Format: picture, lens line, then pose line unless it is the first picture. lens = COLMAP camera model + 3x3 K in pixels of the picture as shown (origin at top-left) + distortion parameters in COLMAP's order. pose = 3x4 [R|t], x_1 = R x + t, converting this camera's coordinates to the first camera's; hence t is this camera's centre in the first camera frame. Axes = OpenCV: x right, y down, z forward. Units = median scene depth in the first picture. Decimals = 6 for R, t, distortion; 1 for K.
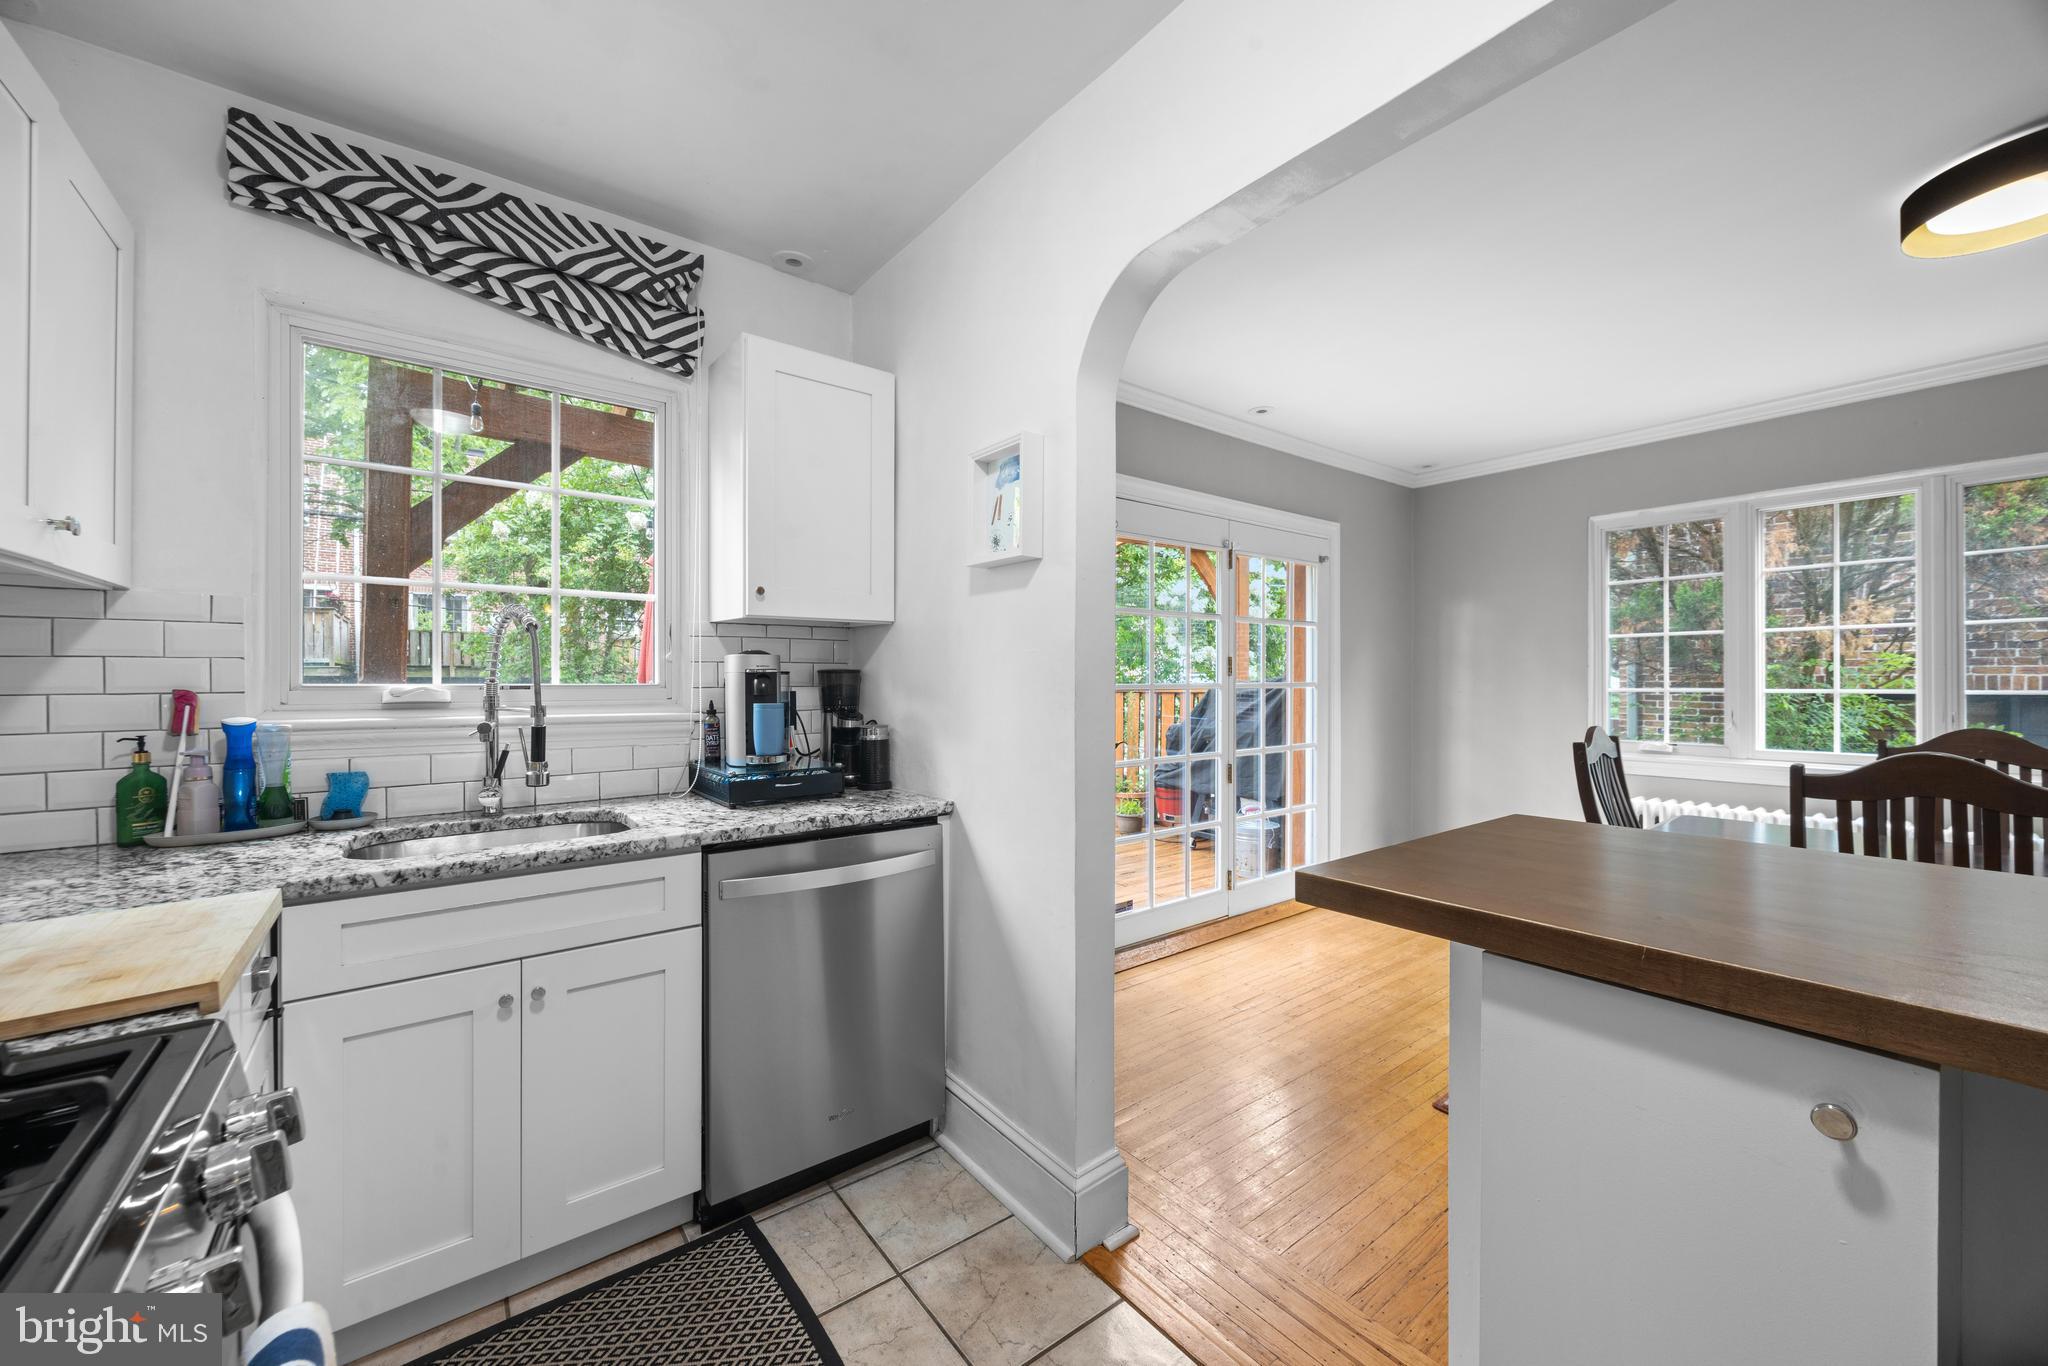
lens RADIAL K [[787.9, 0, 1028.9], [0, 787.9, 682.2], [0, 0, 1]] dist [-0.003040, 0.000031]
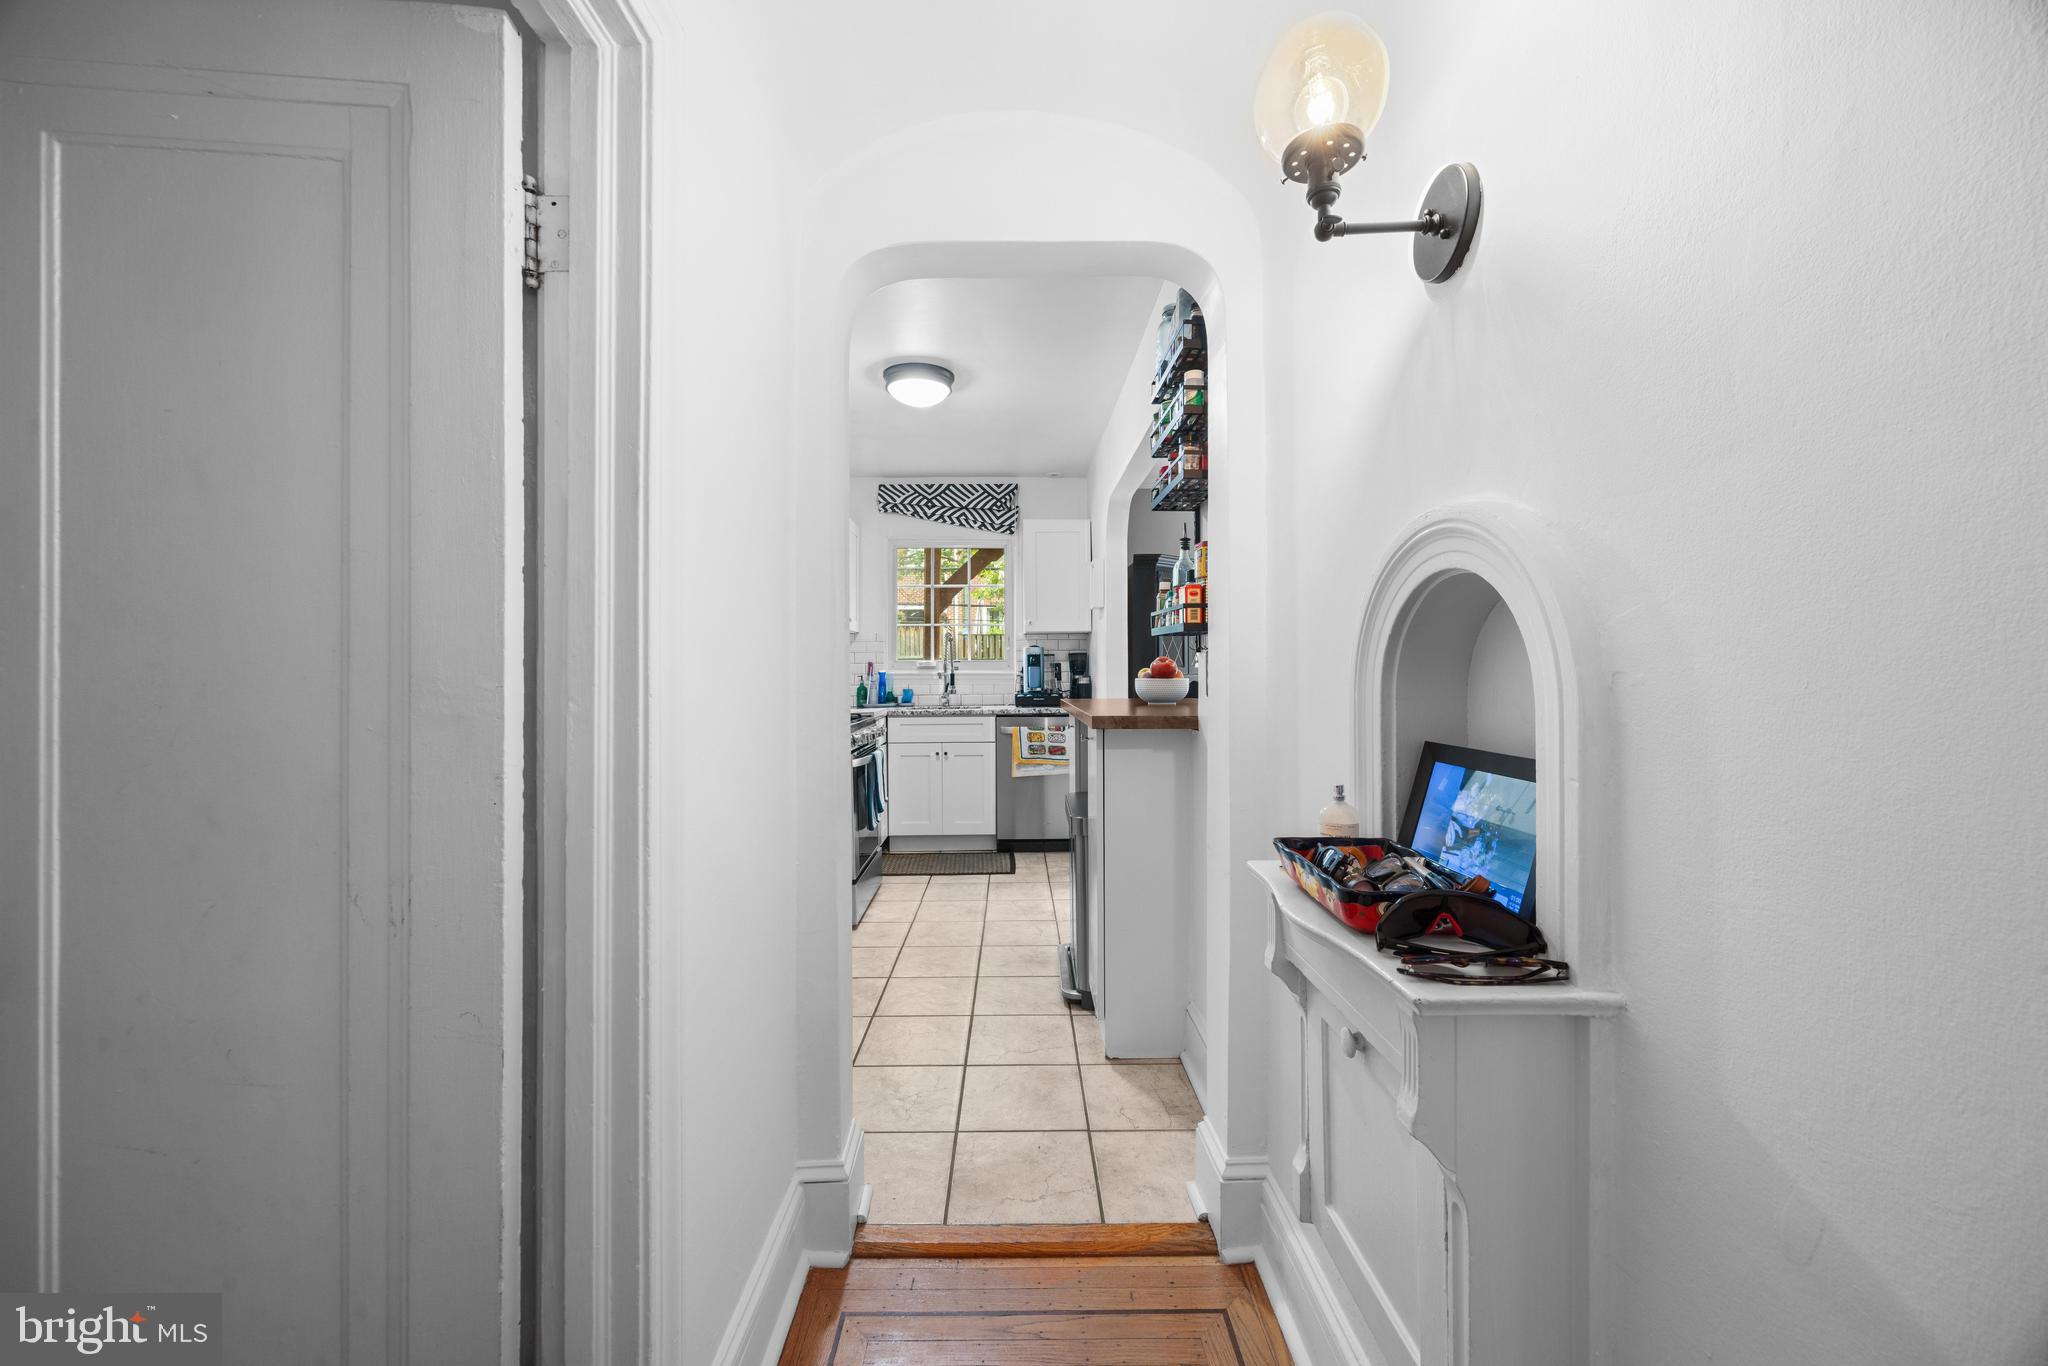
lens RADIAL K [[787.9, 0, 1018.5], [0, 787.9, 673.2], [0, 0, 1]] dist [-0.003040, 0.000031]
pose [[0.801195, -0.005364, -0.598380, 1.260095], [0.007914, 0.999967, 0.001632, 0.047214], [0.598351, -0.006043, 0.801211, -1.151173]]
